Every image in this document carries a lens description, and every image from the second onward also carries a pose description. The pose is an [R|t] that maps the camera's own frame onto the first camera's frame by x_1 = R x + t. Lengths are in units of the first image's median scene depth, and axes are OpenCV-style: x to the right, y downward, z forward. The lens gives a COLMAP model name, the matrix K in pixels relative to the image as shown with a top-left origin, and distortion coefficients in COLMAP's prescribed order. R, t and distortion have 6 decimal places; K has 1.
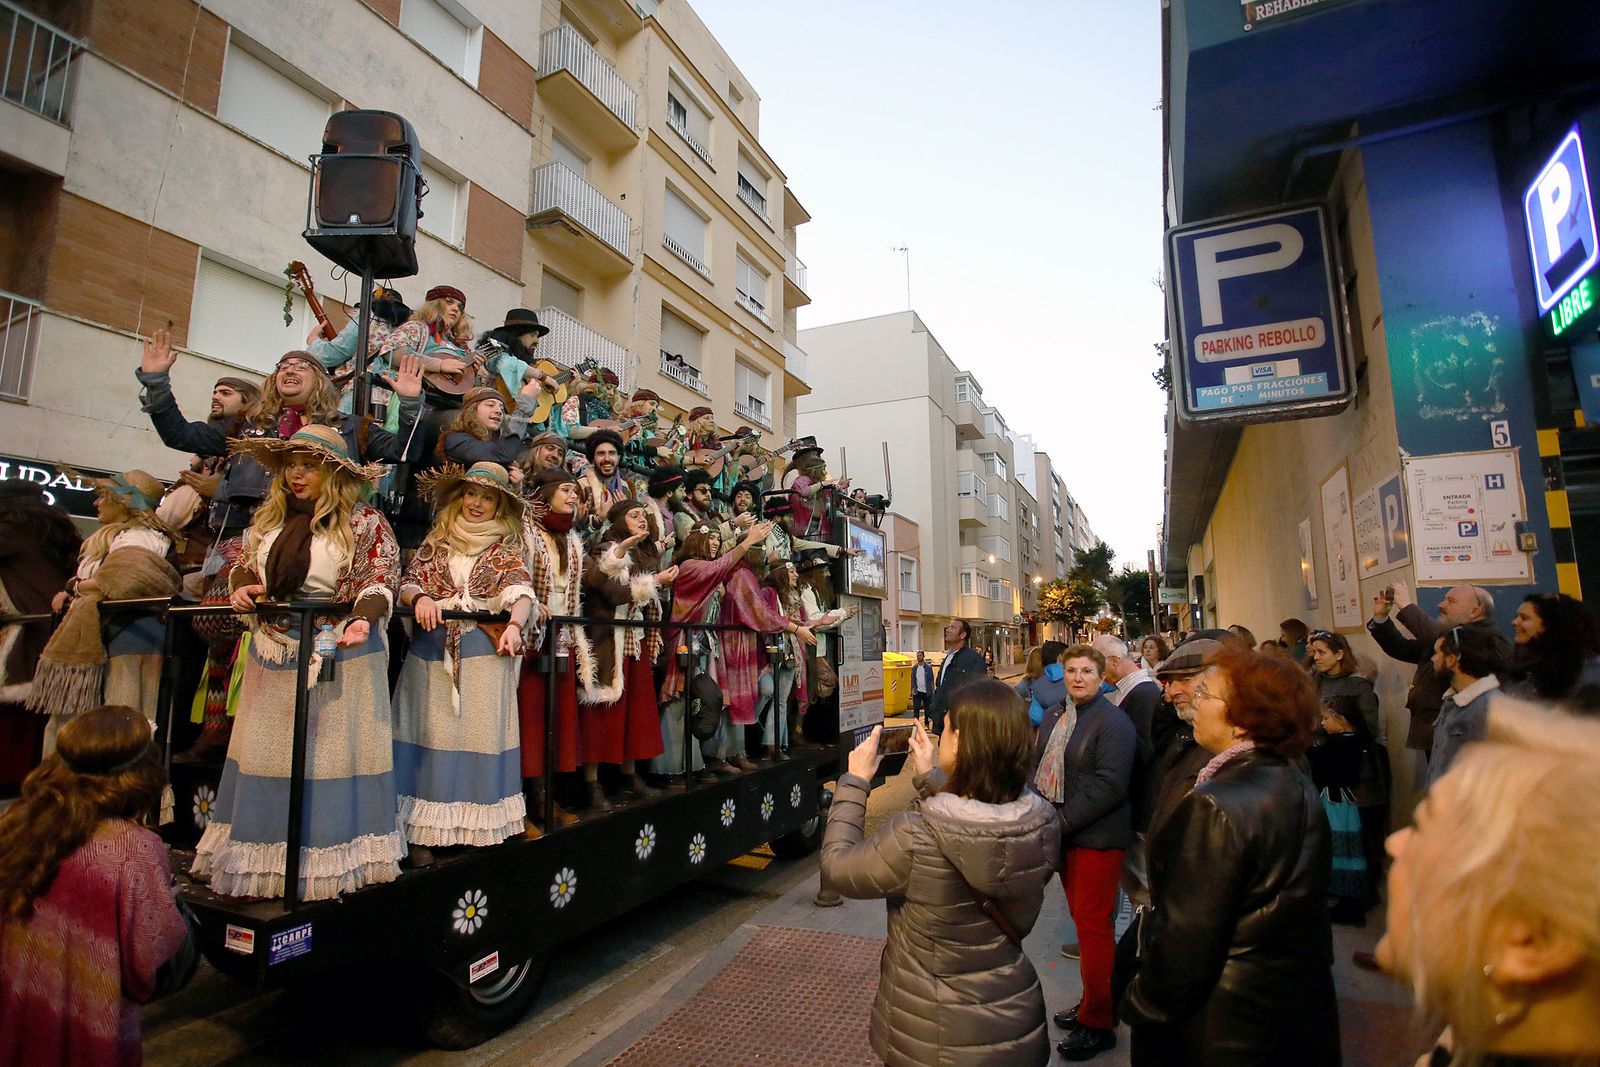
lens RADIAL K [[765.9, 0, 798.8], [0, 765.9, 540.3], [0, 0, 1]] dist [-0.058882, 0.023562]
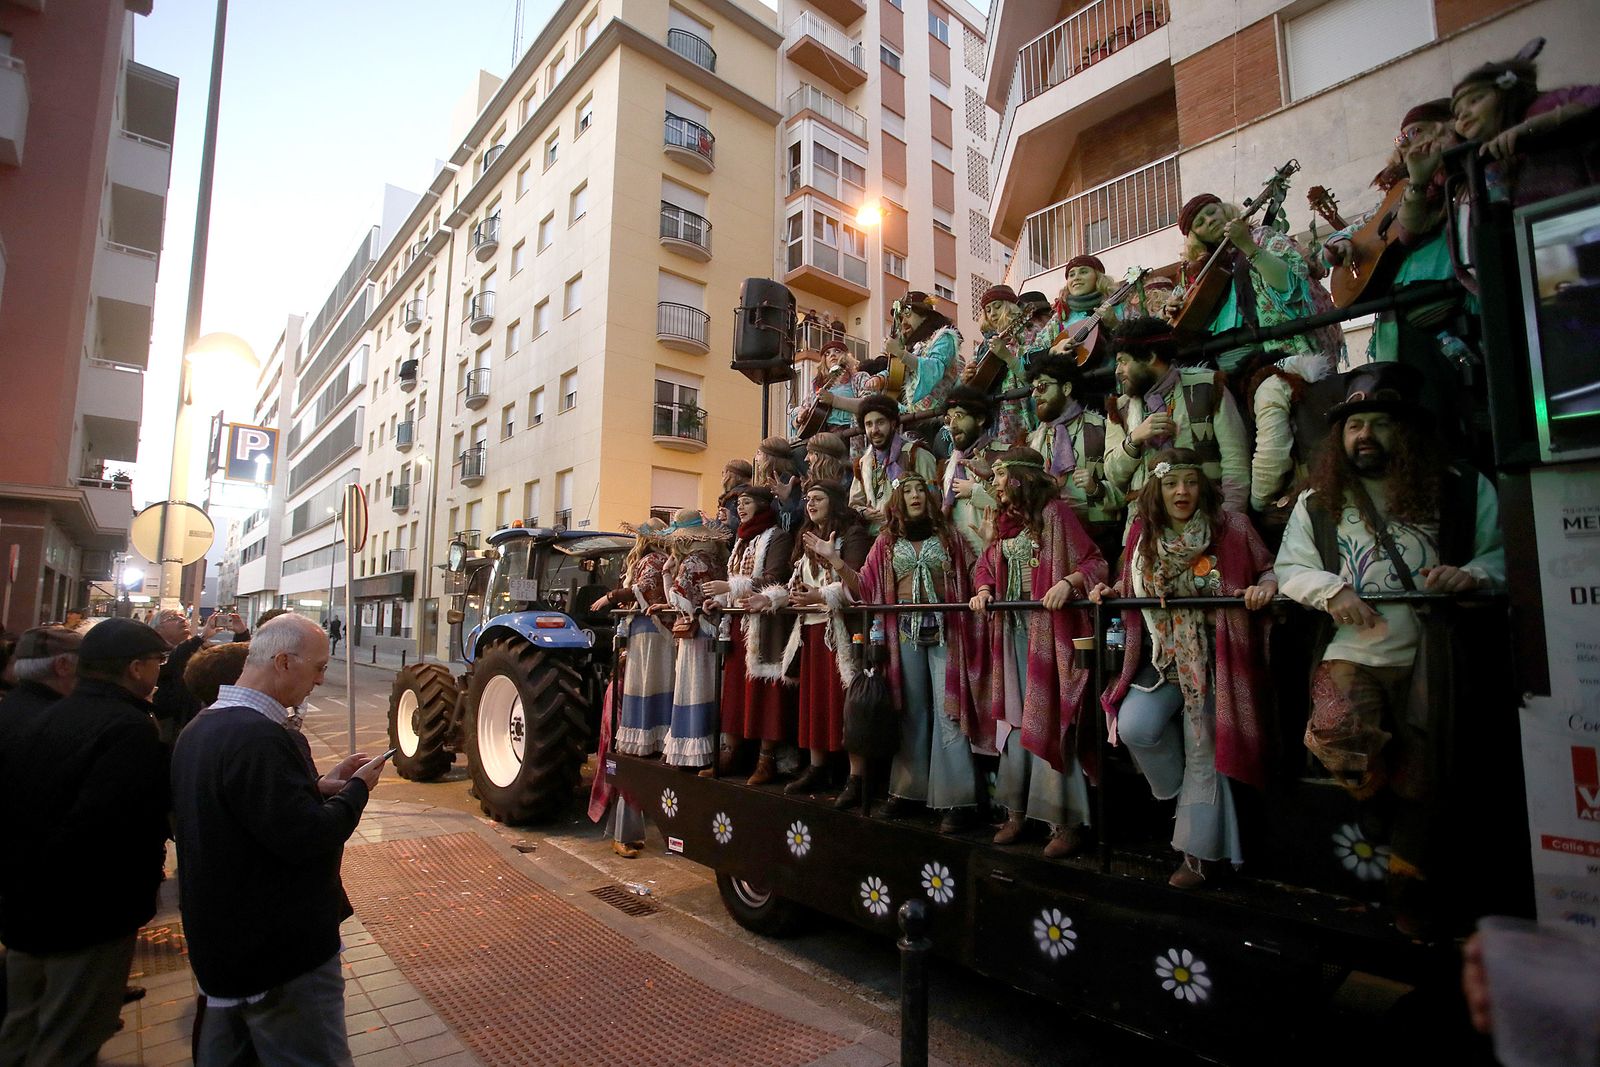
lens RADIAL K [[765.9, 0, 798.8], [0, 765.9, 540.3], [0, 0, 1]] dist [-0.058882, 0.023562]
pose [[-0.382876, -0.103108, -0.918027, 0.689710], [0.126060, 0.978625, -0.162489, 0.179007], [0.915158, -0.177940, -0.361694, 1.364036]]
